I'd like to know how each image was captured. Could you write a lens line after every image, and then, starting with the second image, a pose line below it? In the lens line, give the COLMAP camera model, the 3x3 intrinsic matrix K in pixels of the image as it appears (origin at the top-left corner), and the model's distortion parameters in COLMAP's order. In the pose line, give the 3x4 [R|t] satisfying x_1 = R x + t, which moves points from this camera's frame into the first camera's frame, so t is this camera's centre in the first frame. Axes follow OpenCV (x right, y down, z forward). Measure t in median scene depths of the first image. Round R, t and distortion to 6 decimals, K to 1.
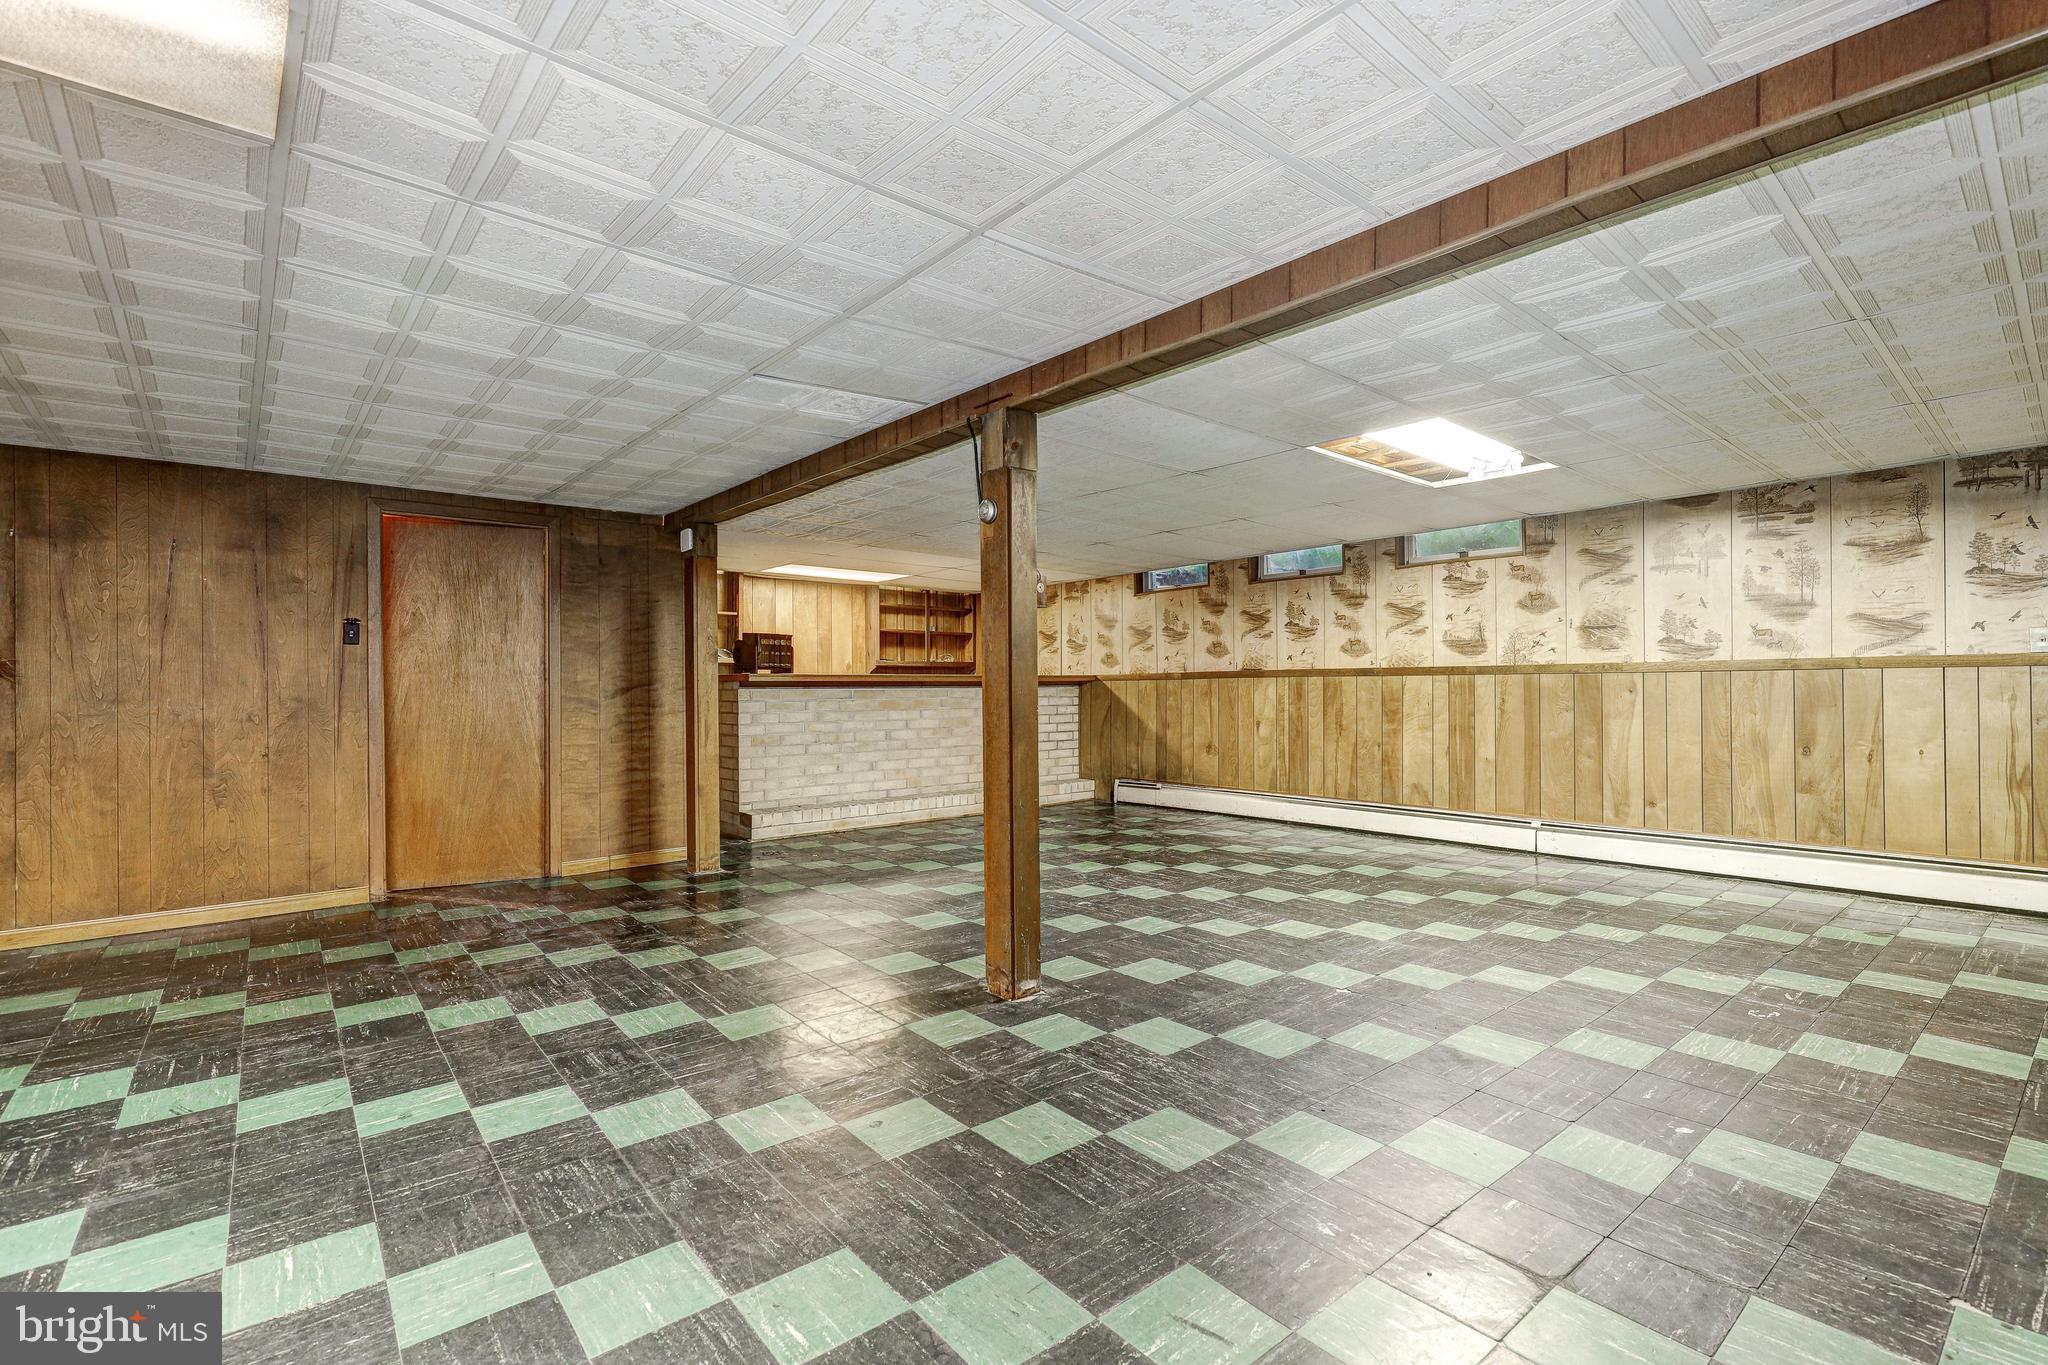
lens RADIAL K [[919.5, 0, 1031.9], [0, 919.5, 681.6], [0, 0, 1]] dist [0.001734, 0.000297]
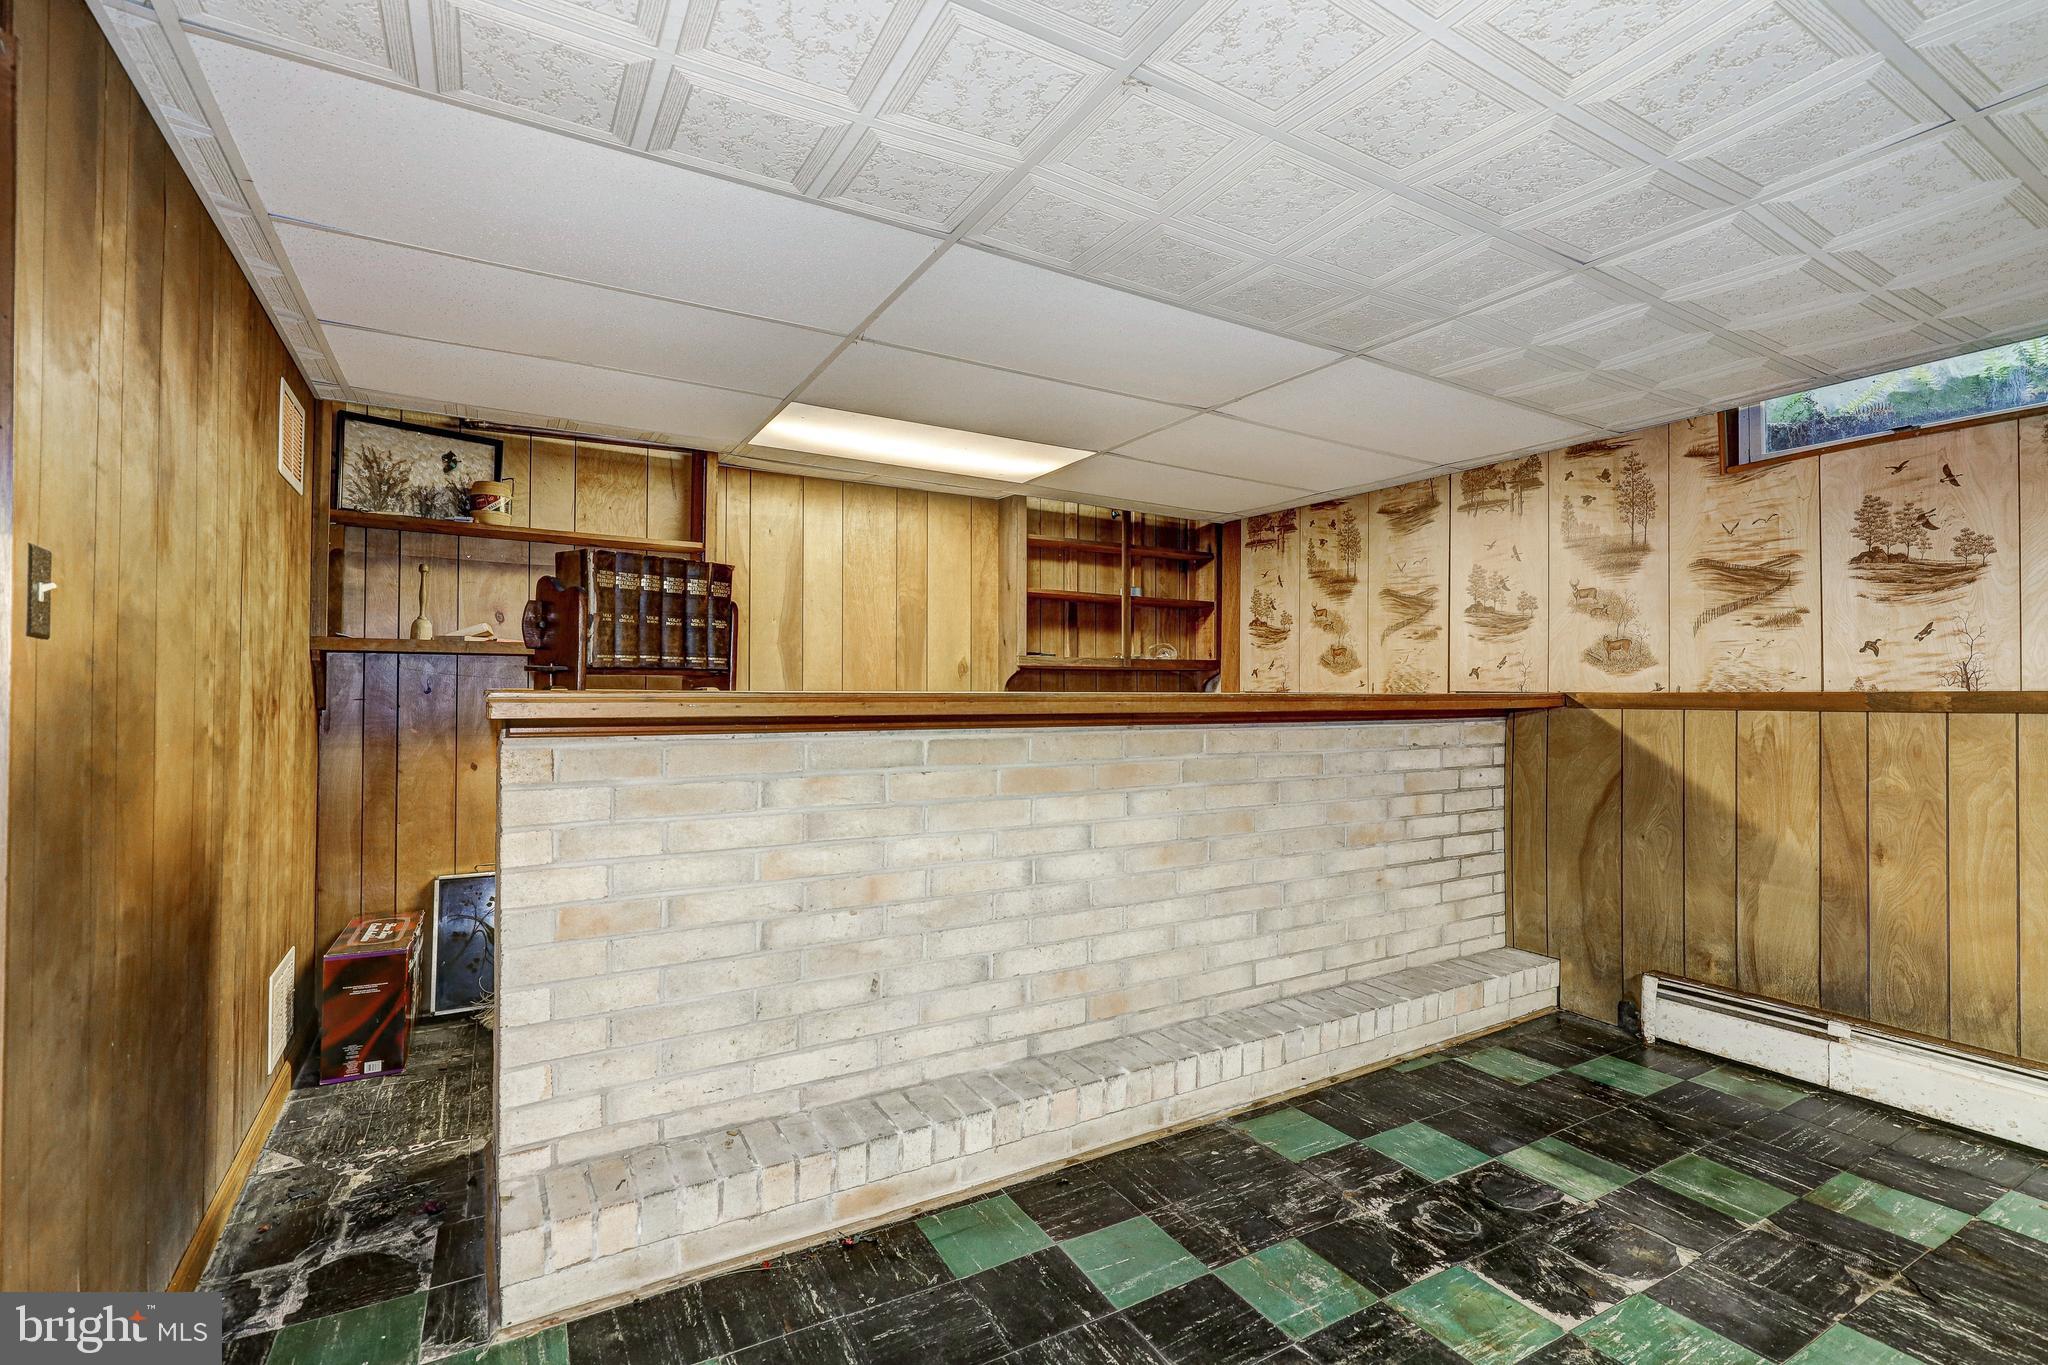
lens RADIAL K [[919.5, 0, 1031.9], [0, 919.5, 681.6], [0, 0, 1]] dist [0.001734, 0.000297]
pose [[0.983656, 0.007528, -0.179900, -0.085008], [-0.008189, 0.999962, -0.002930, -0.008881], [0.179871, 0.004355, 0.983680, 0.586577]]
